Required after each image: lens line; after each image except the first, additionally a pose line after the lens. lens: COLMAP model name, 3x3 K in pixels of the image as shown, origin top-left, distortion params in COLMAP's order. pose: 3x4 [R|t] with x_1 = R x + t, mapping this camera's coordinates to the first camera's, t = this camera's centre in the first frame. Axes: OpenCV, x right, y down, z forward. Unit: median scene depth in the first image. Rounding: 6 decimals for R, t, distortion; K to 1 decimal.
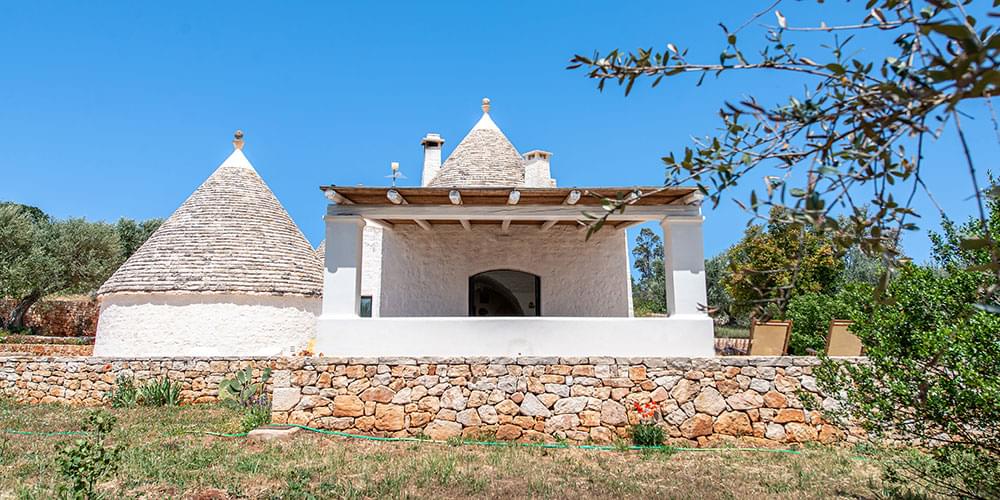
lens RADIAL K [[646.2, 0, 470.3], [0, 646.2, 238.8], [0, 0, 1]] dist [0.003350, -0.000995]
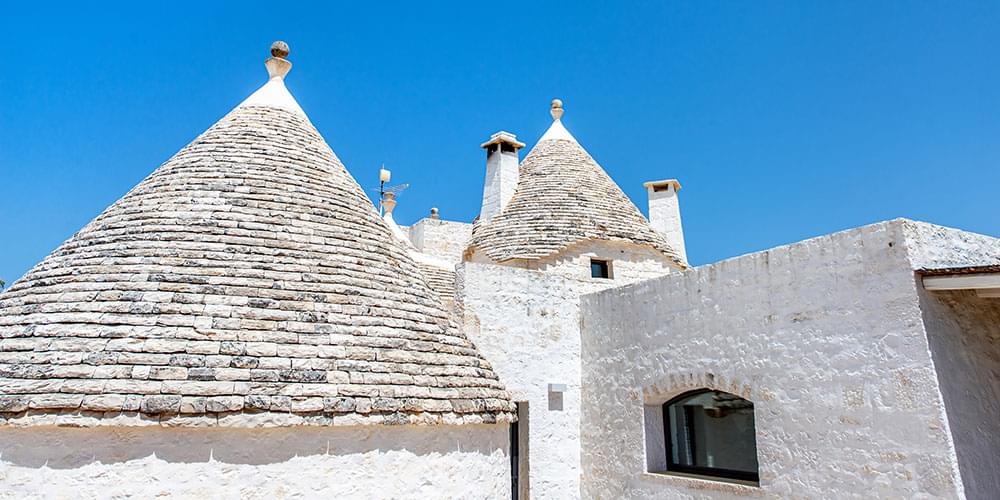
lens RADIAL K [[646.2, 0, 470.3], [0, 646.2, 238.8], [0, 0, 1]] dist [0.003350, -0.000995]
pose [[0.922986, 0.104762, 0.370300, -0.475938], [-0.066194, 0.991110, -0.115406, 0.024039], [-0.379099, 0.082007, 0.921715, 0.649219]]
